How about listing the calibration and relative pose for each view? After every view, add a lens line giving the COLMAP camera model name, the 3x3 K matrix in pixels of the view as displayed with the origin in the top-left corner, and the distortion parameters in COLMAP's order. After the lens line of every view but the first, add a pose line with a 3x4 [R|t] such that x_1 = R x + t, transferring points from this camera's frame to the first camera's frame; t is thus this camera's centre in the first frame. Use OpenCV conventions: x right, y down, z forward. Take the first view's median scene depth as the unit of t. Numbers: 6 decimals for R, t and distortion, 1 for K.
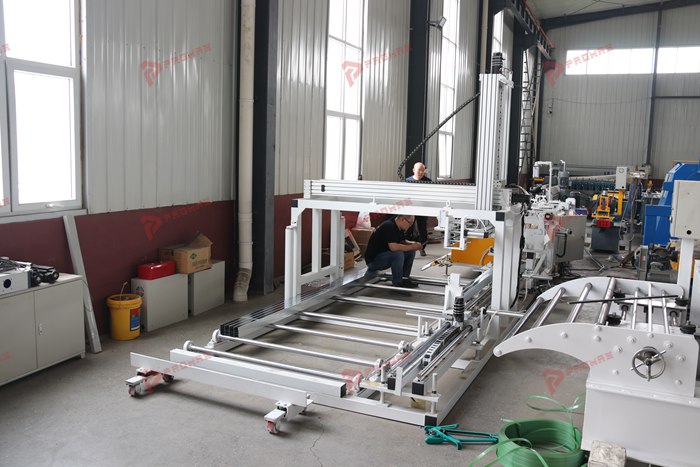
lens RADIAL K [[670.7, 0, 349.2], [0, 670.7, 235.2], [0, 0, 1]] dist [-0.125020, 0.000000]
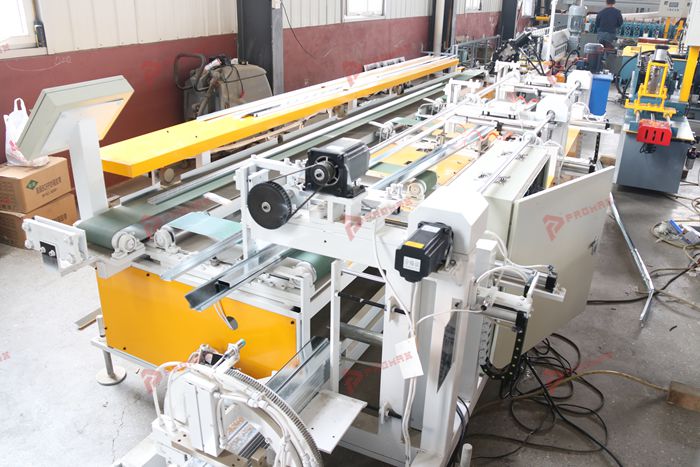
lens RADIAL K [[589.8, 0, 351.3], [0, 589.8, 231.4], [0, 0, 1]] dist [-0.069225, -0.004336]
pose [[0.998697, 0.024126, -0.044978, 0.148360], [-0.010878, 0.961597, 0.274249, -0.040569], [0.049867, -0.273403, 0.960606, 0.435427]]
